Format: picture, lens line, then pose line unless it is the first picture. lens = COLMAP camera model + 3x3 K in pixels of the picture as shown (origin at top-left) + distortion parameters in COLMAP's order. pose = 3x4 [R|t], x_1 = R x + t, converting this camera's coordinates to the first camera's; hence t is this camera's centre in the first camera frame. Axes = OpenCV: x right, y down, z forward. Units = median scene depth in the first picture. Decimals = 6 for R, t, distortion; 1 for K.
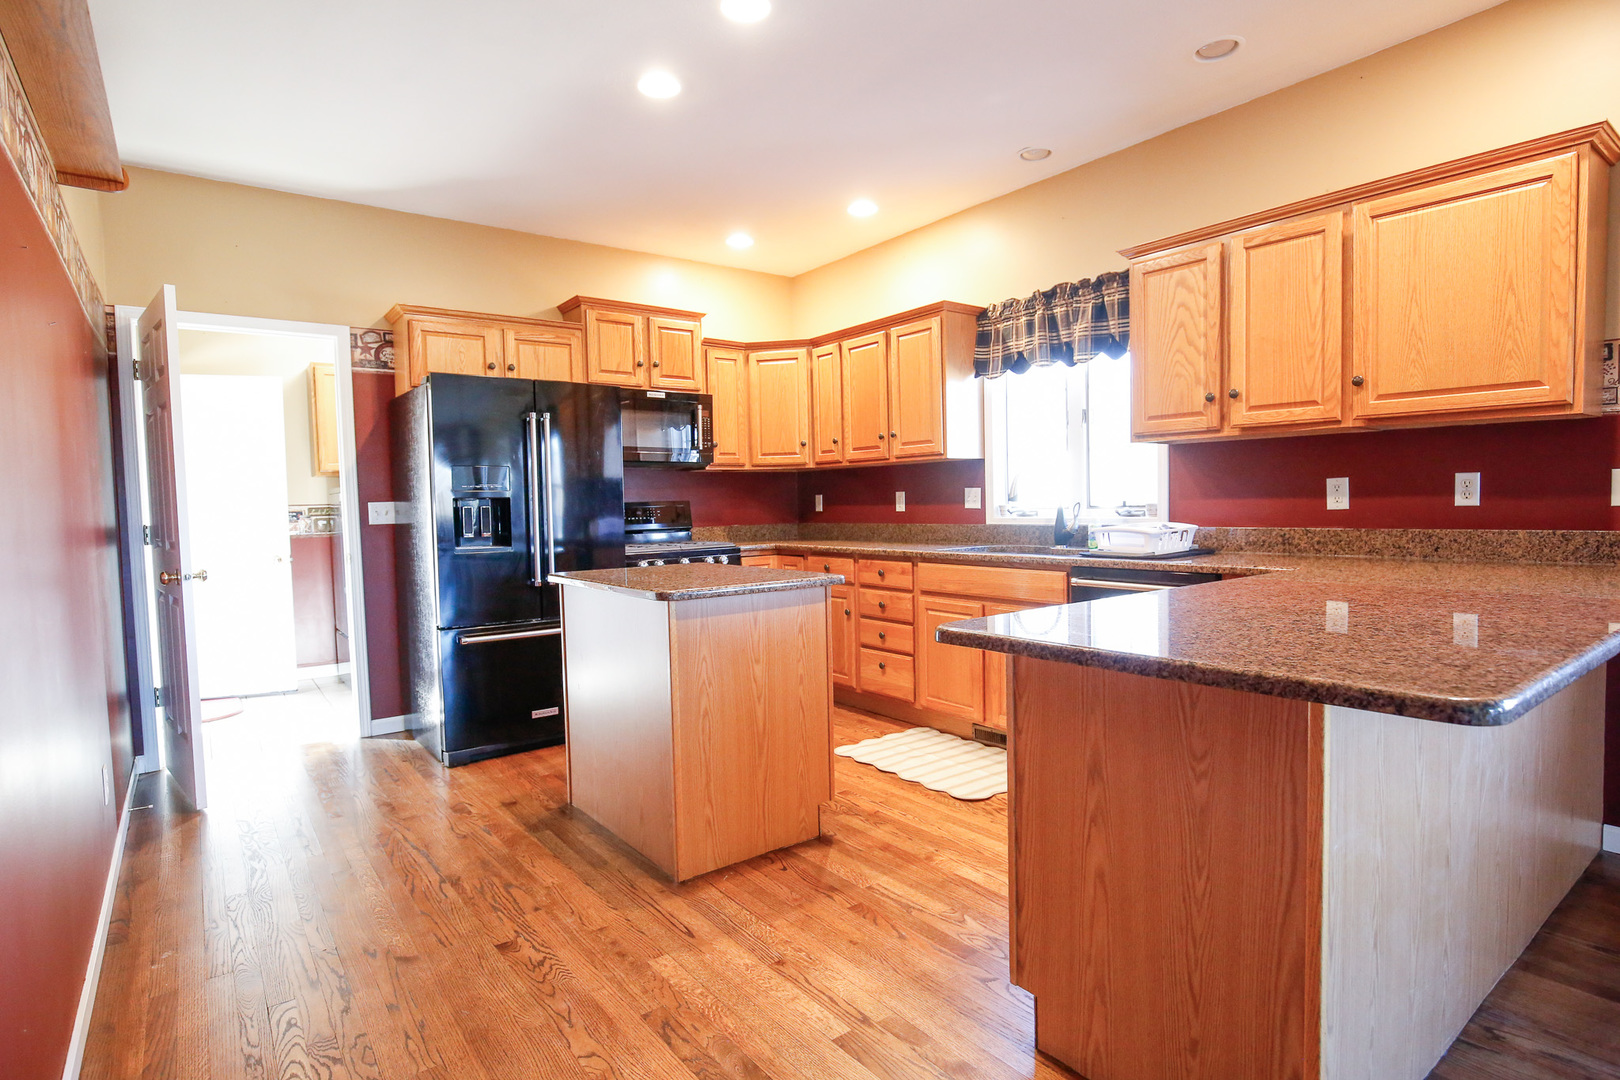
lens RADIAL K [[831.3, 0, 811.8], [0, 831.3, 552.4], [0, 0, 1]] dist [-0.043924, -0.000011]
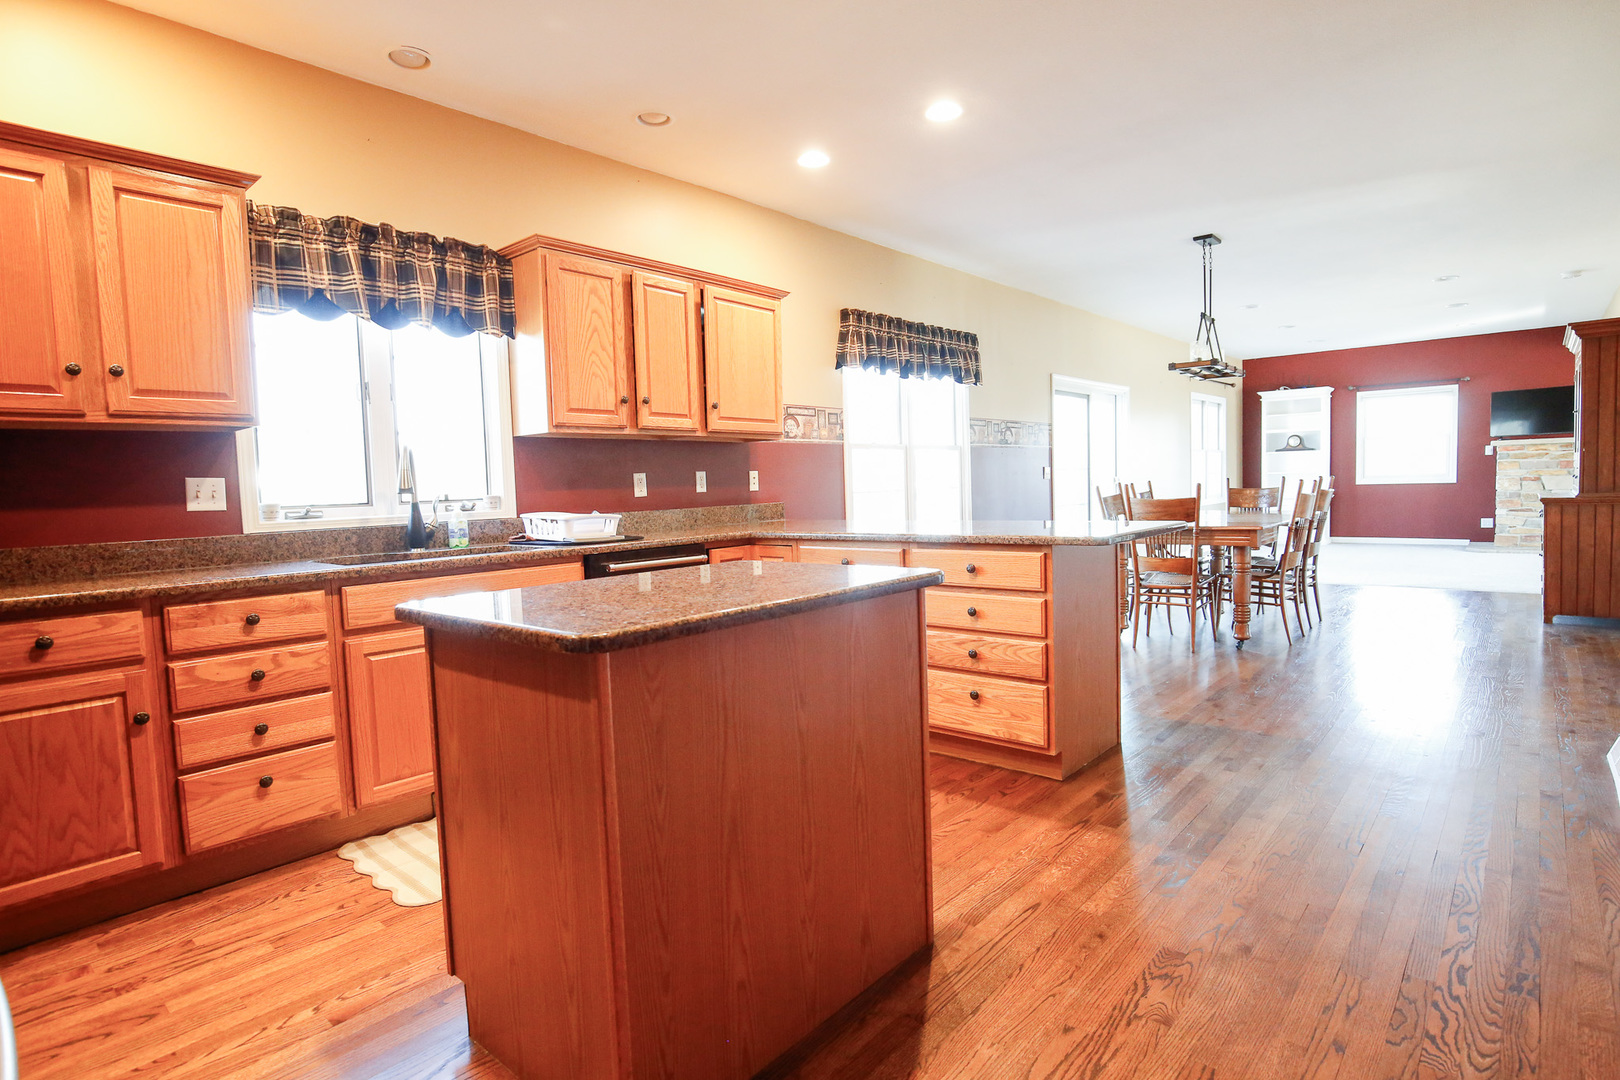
lens RADIAL K [[826.9, 0, 821.6], [0, 826.9, 536.3], [0, 0, 1]] dist [-0.011578, 0.000488]
pose [[-0.197242, -0.040381, 0.979523, -0.573196], [0.091266, 0.994056, 0.059357, -0.032046], [-0.976097, 0.101104, -0.192384, 0.764388]]
